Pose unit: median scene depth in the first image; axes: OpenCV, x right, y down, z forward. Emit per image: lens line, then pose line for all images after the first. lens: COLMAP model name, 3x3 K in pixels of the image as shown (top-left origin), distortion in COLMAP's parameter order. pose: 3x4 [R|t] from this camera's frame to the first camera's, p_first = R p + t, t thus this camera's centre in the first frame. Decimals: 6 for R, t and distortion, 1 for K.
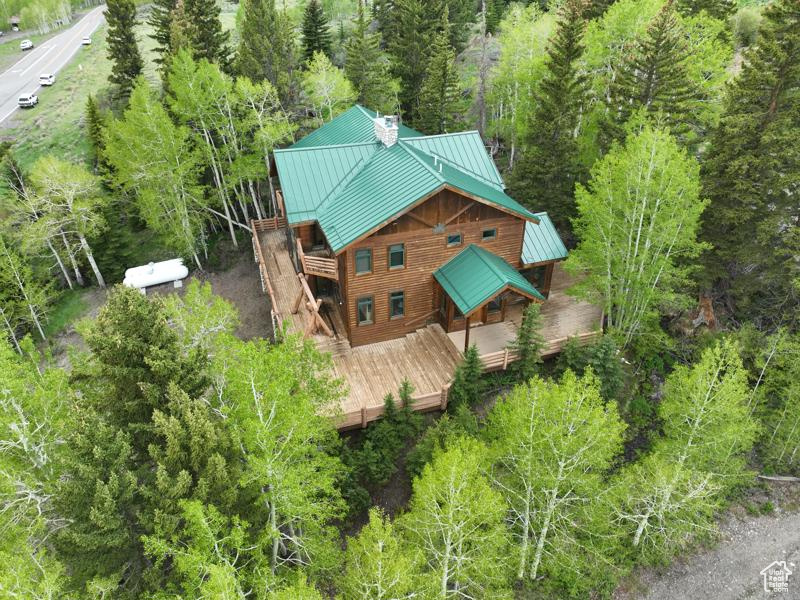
lens RADIAL K [[554.3, 0, 402.5], [0, 554.3, 302.2], [0, 0, 1]] dist [0.020140, 0.000898]
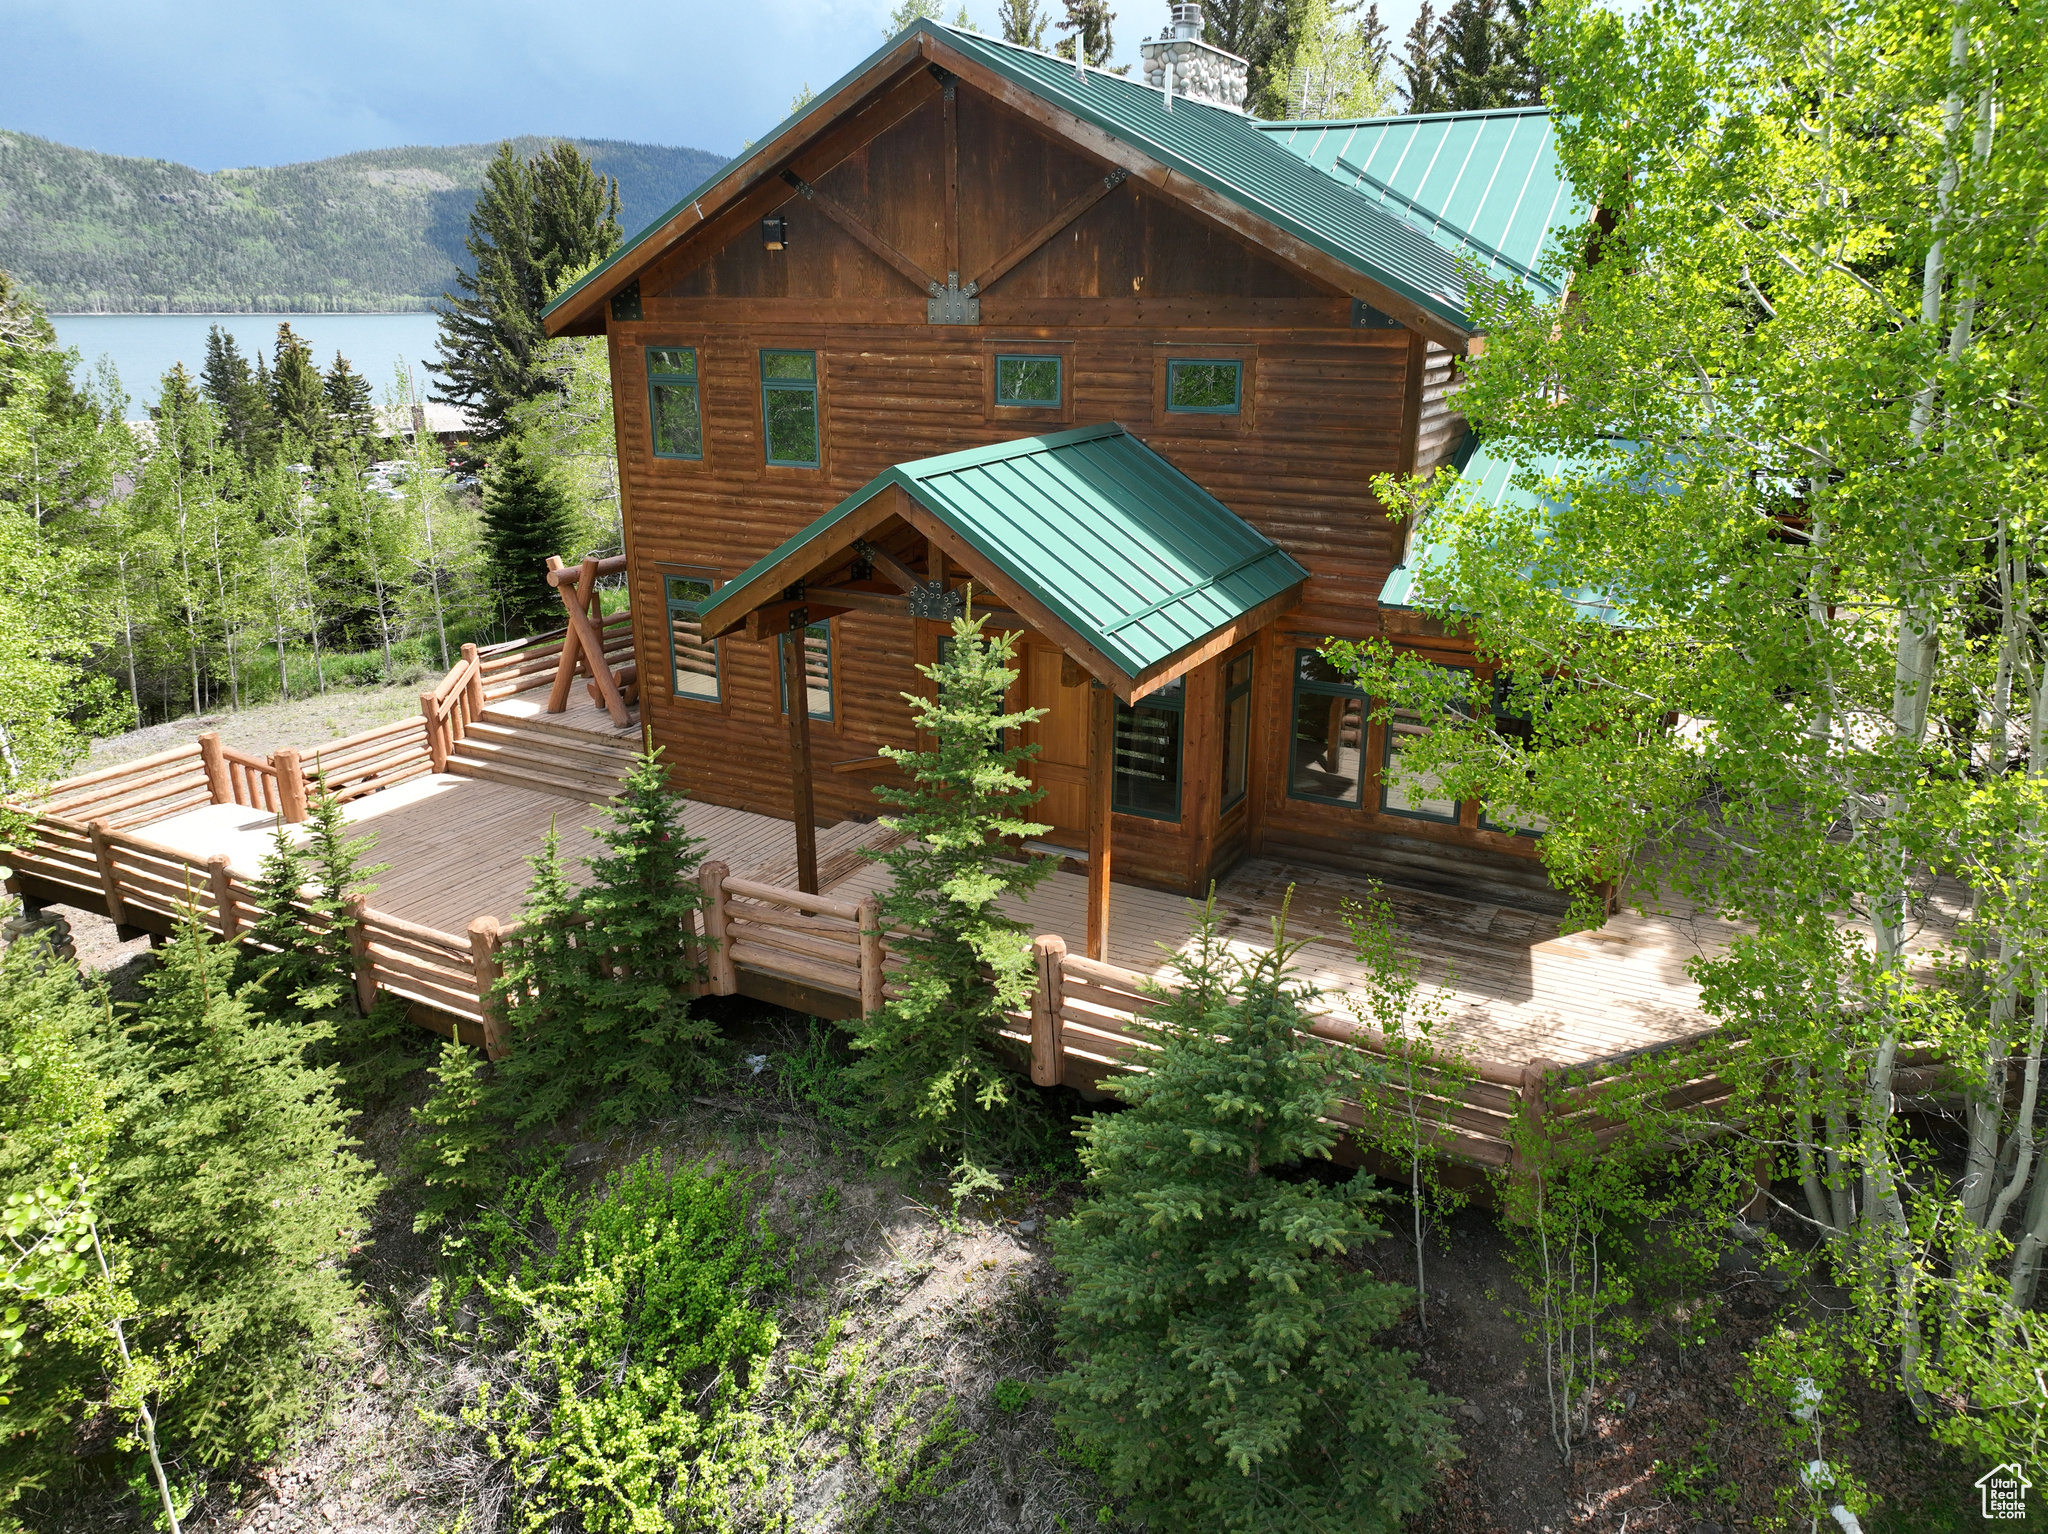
lens RADIAL K [[1463.9, 0, 1028.4], [0, 1463.9, 754.8], [0, 0, 1]] dist [-0.003418, 0.027952]
pose [[0.677307, 0.222997, -0.701090, 0.476247], [-0.395051, 0.914153, -0.090883, 0.059034], [0.620637, 0.338522, 0.707257, 0.630428]]
